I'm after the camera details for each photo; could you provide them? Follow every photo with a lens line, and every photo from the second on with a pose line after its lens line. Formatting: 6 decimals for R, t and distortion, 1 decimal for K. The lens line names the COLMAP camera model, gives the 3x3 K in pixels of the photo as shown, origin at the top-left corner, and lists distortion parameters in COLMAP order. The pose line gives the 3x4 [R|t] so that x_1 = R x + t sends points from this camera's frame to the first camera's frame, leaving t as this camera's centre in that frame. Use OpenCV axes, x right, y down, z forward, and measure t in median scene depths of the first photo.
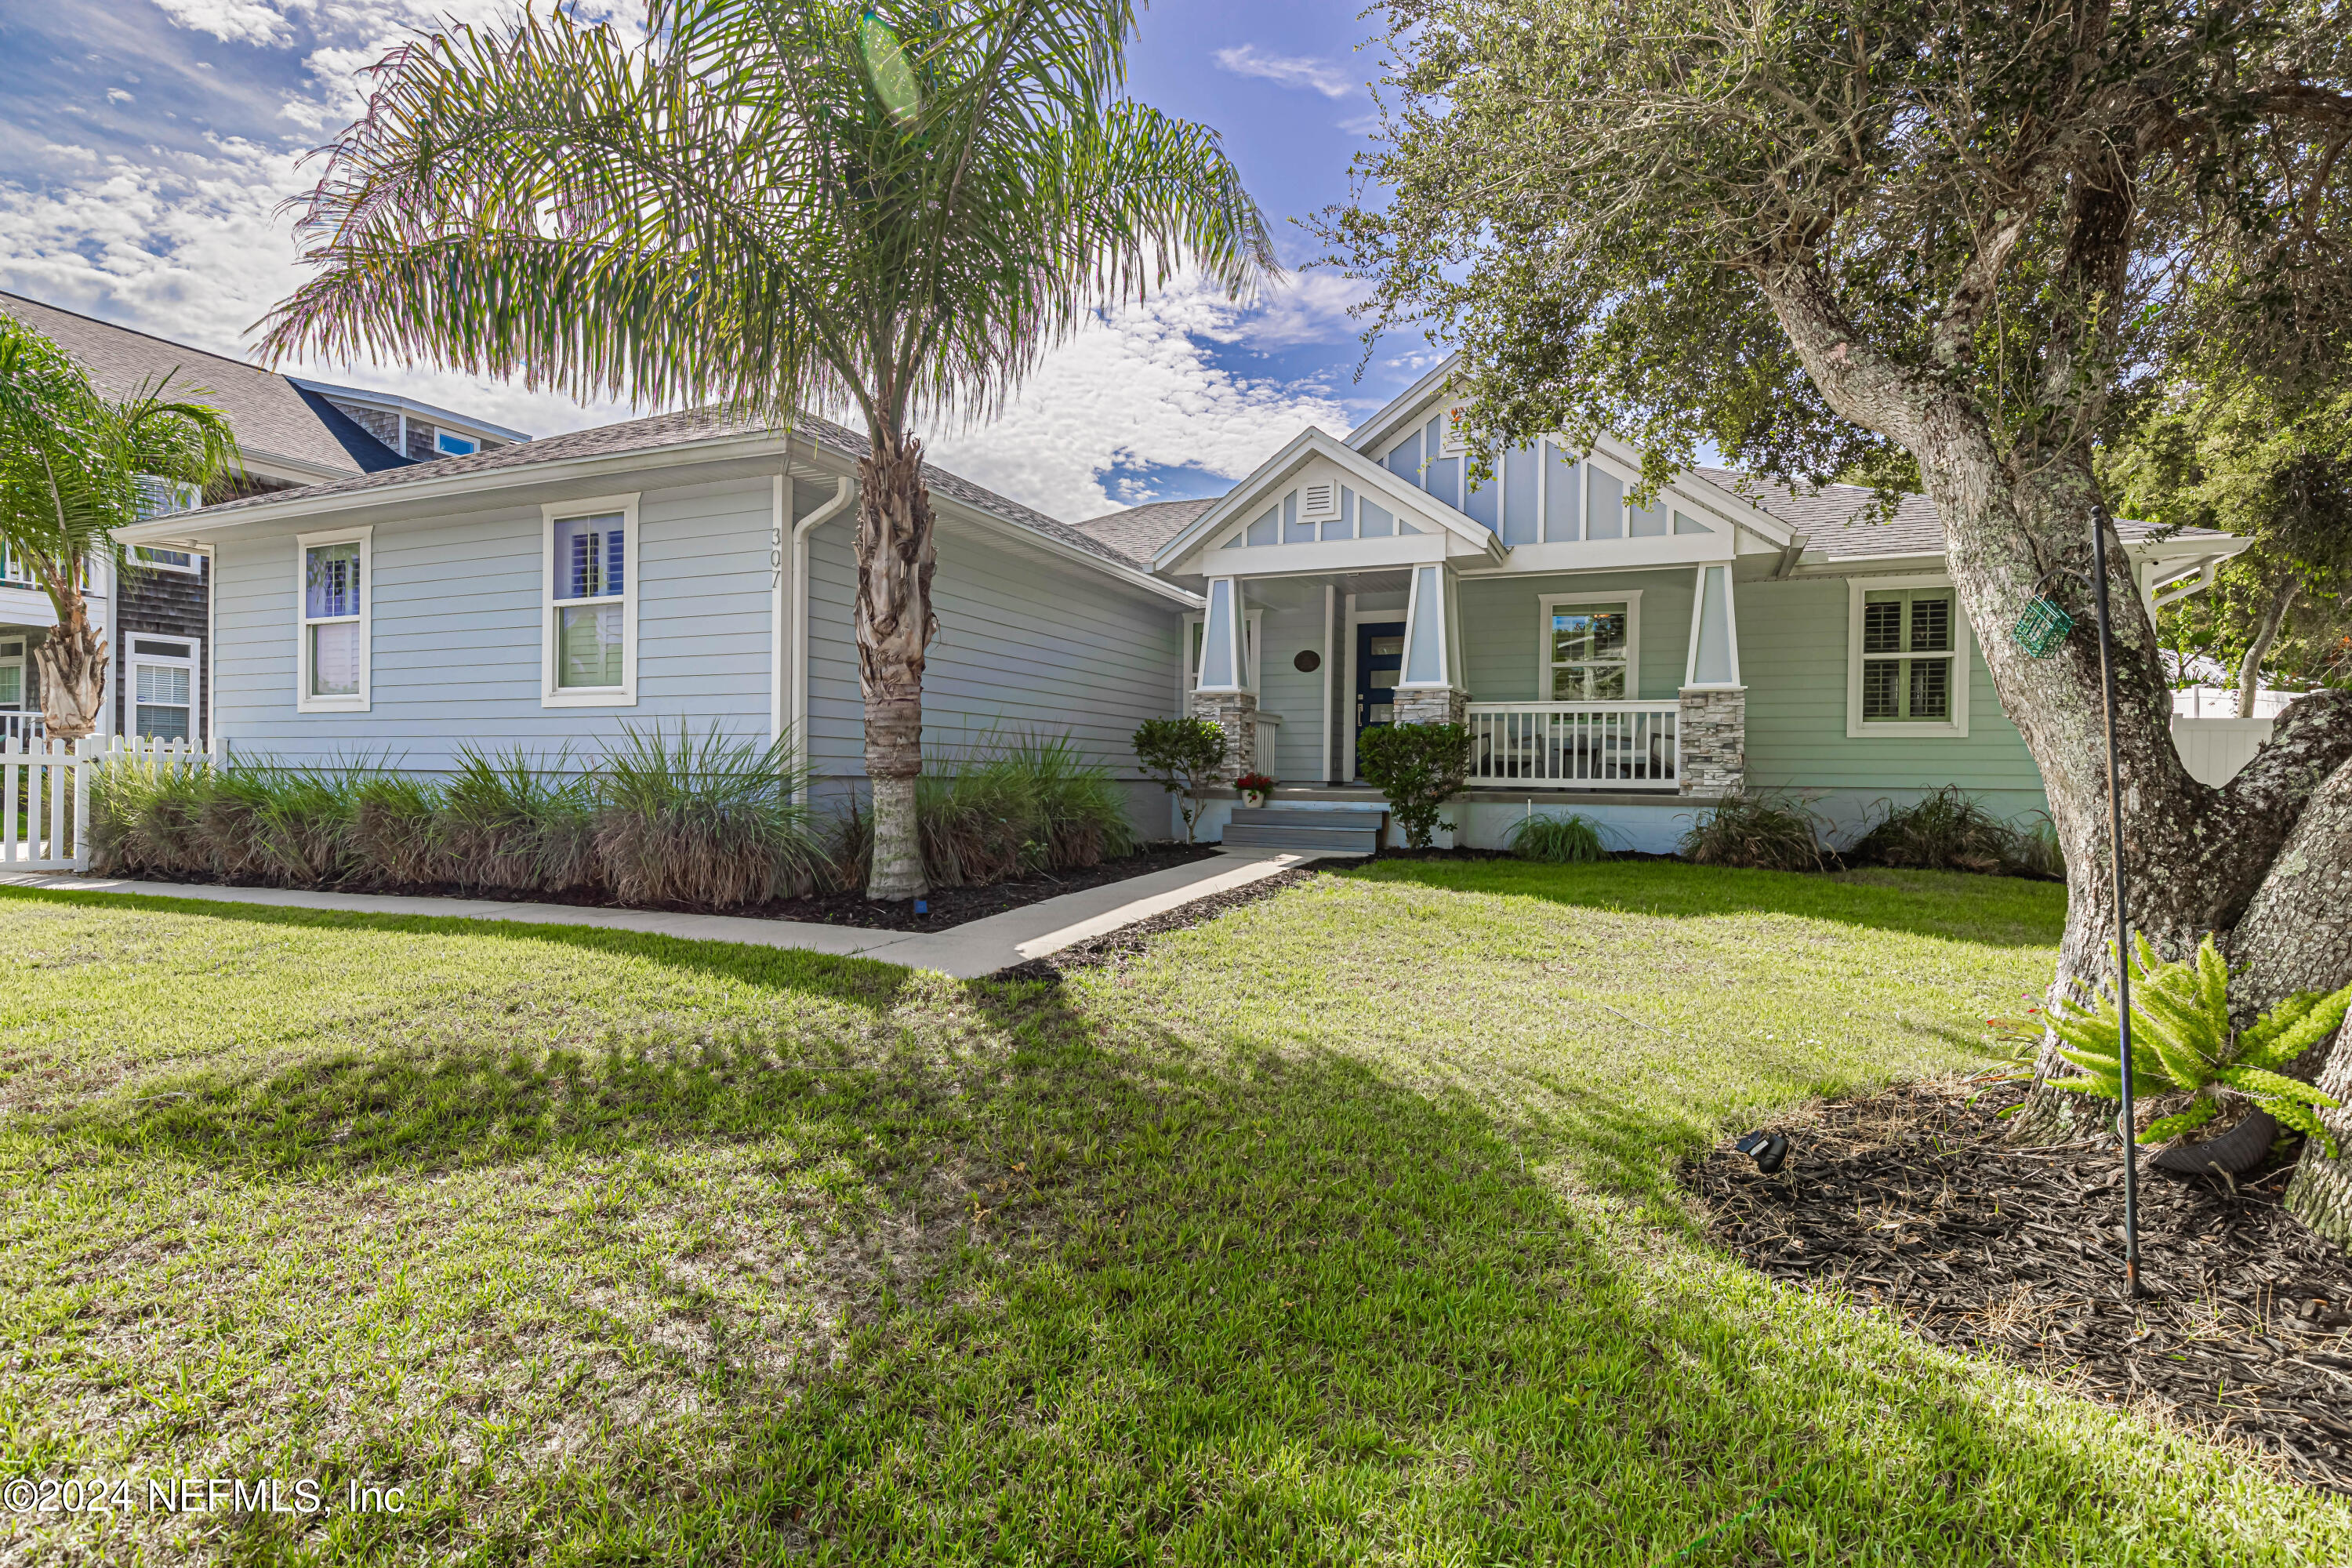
lens RADIAL K [[1111.8, 0, 1182.4], [0, 1111.8, 772.9], [0, 0, 1]] dist [-0.002724, 0.000406]
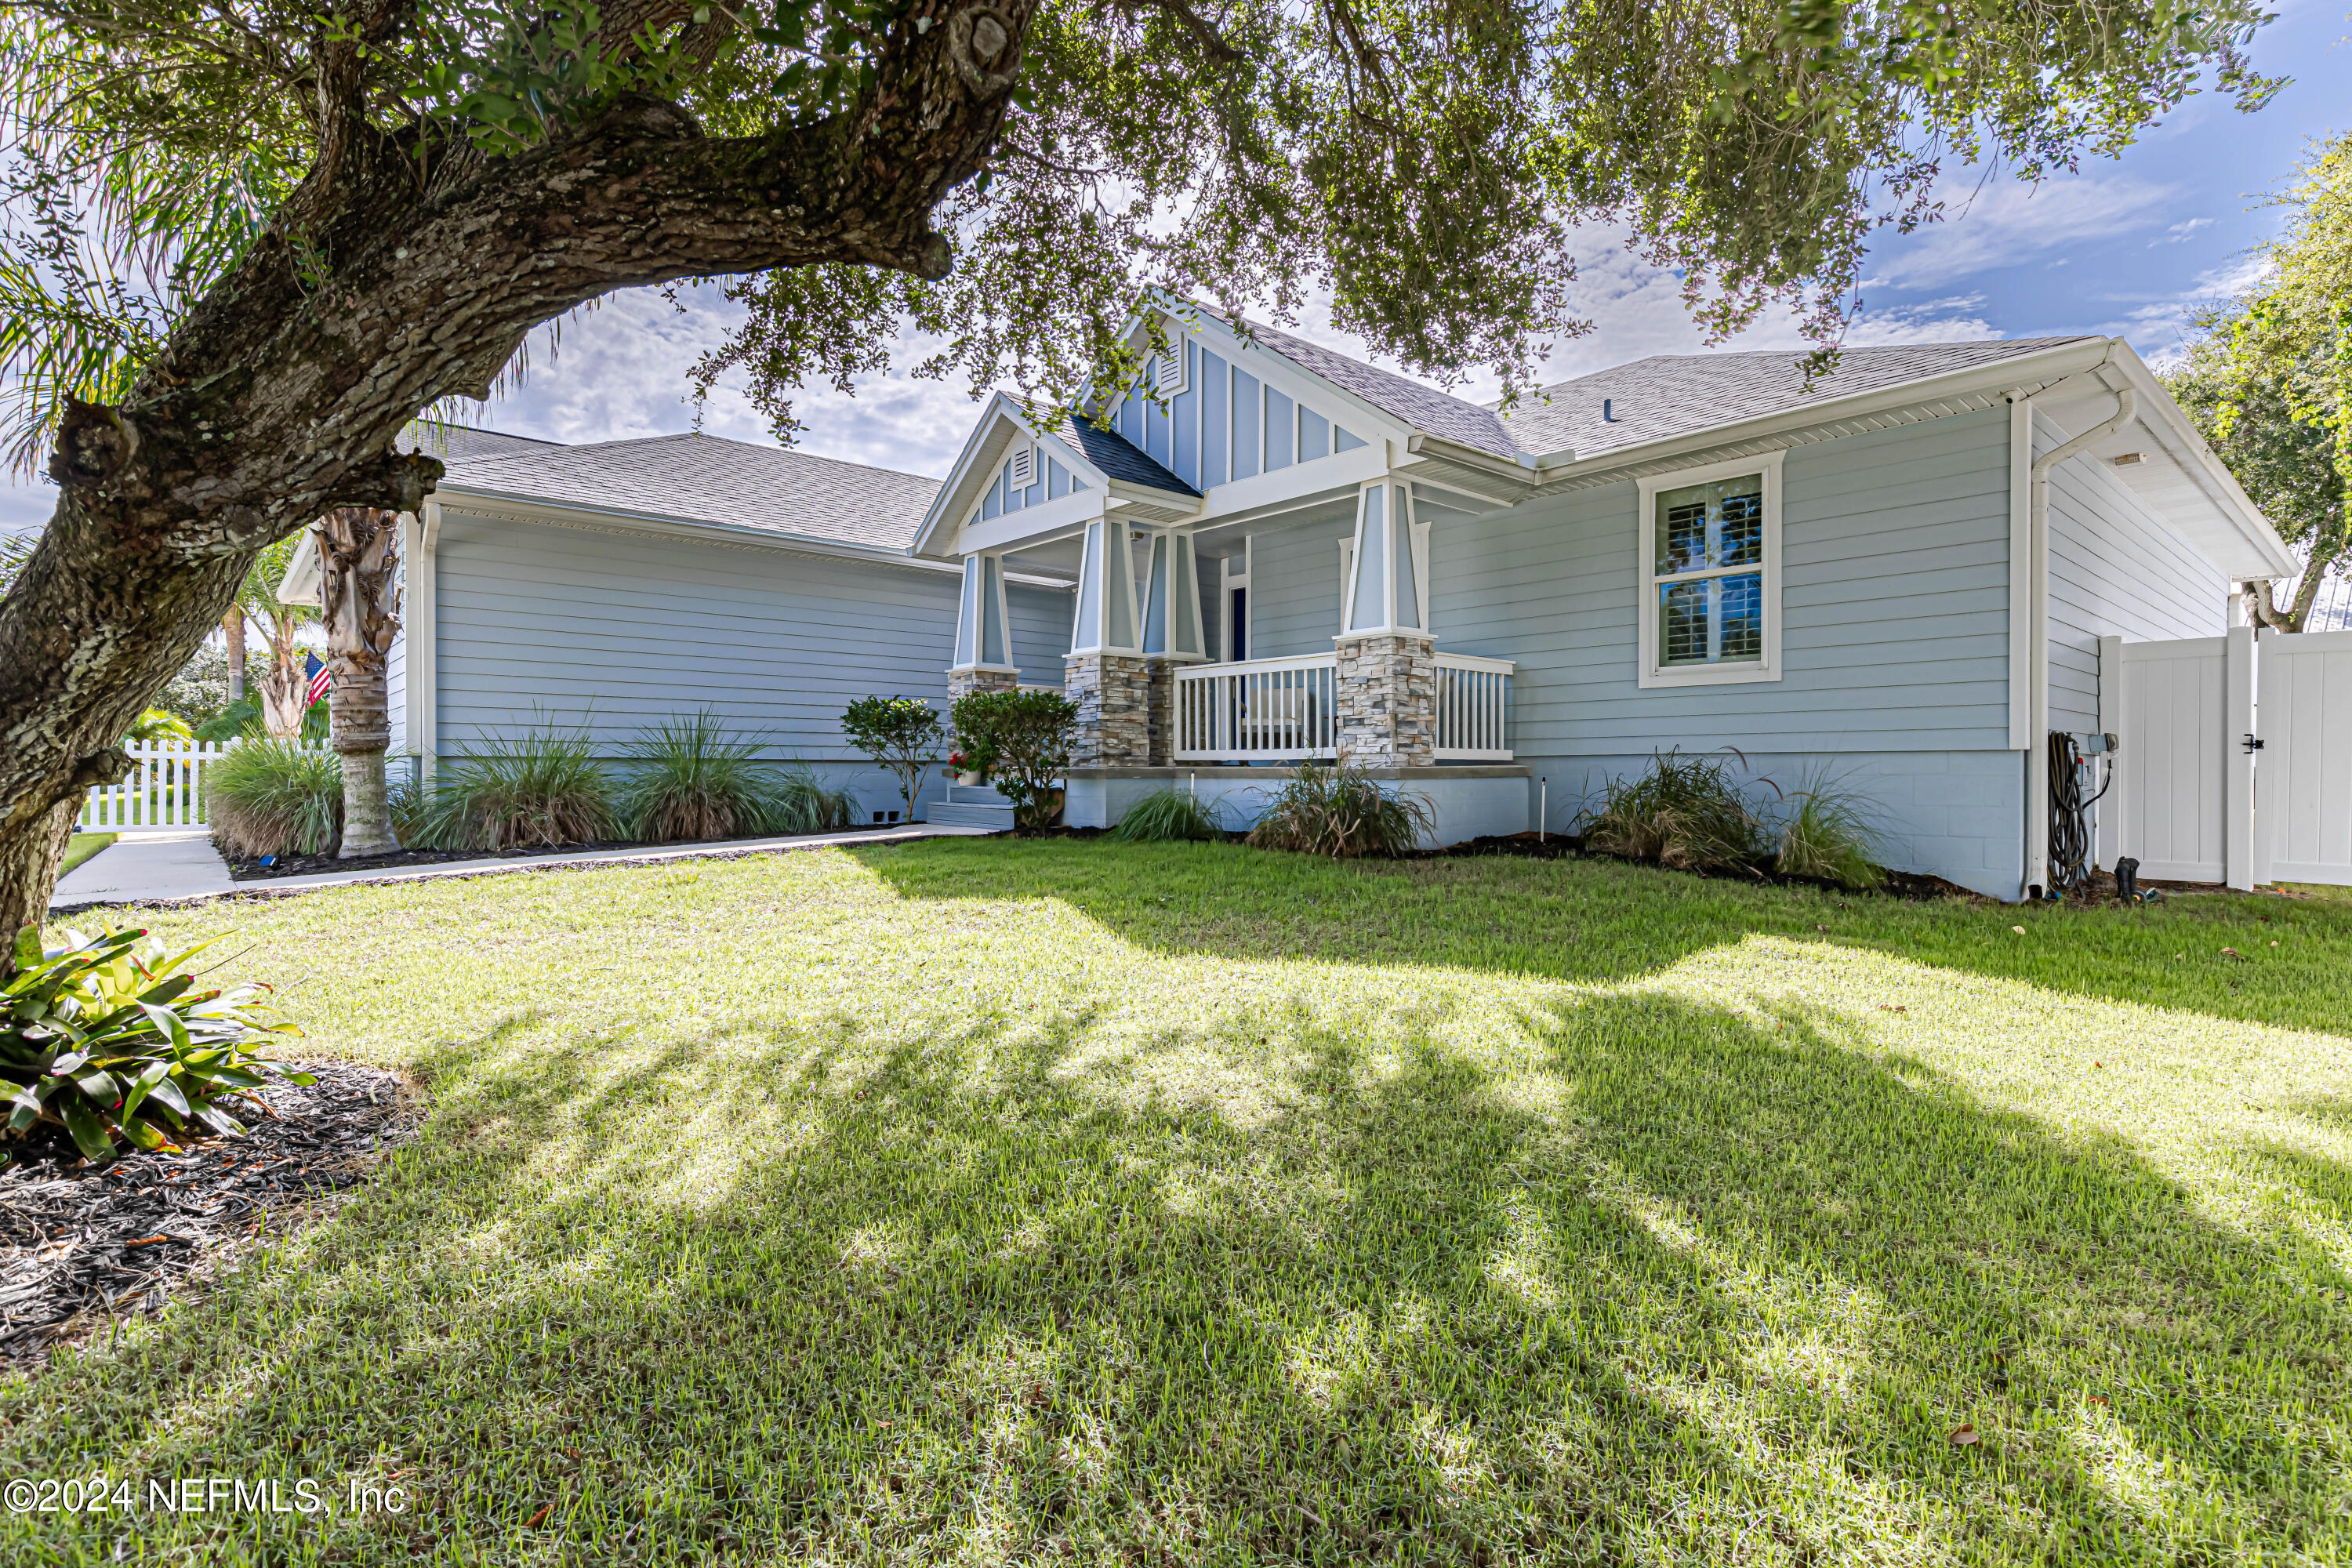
lens RADIAL K [[1122.7, 0, 1217.8], [0, 1122.7, 775.5], [0, 0, 1]] dist [0.002009, 0.000265]
pose [[0.912463, -0.010184, -0.409032, 0.709013], [0.012279, 0.999921, 0.002496, 0.023826], [0.408975, -0.007300, 0.912517, 0.195448]]
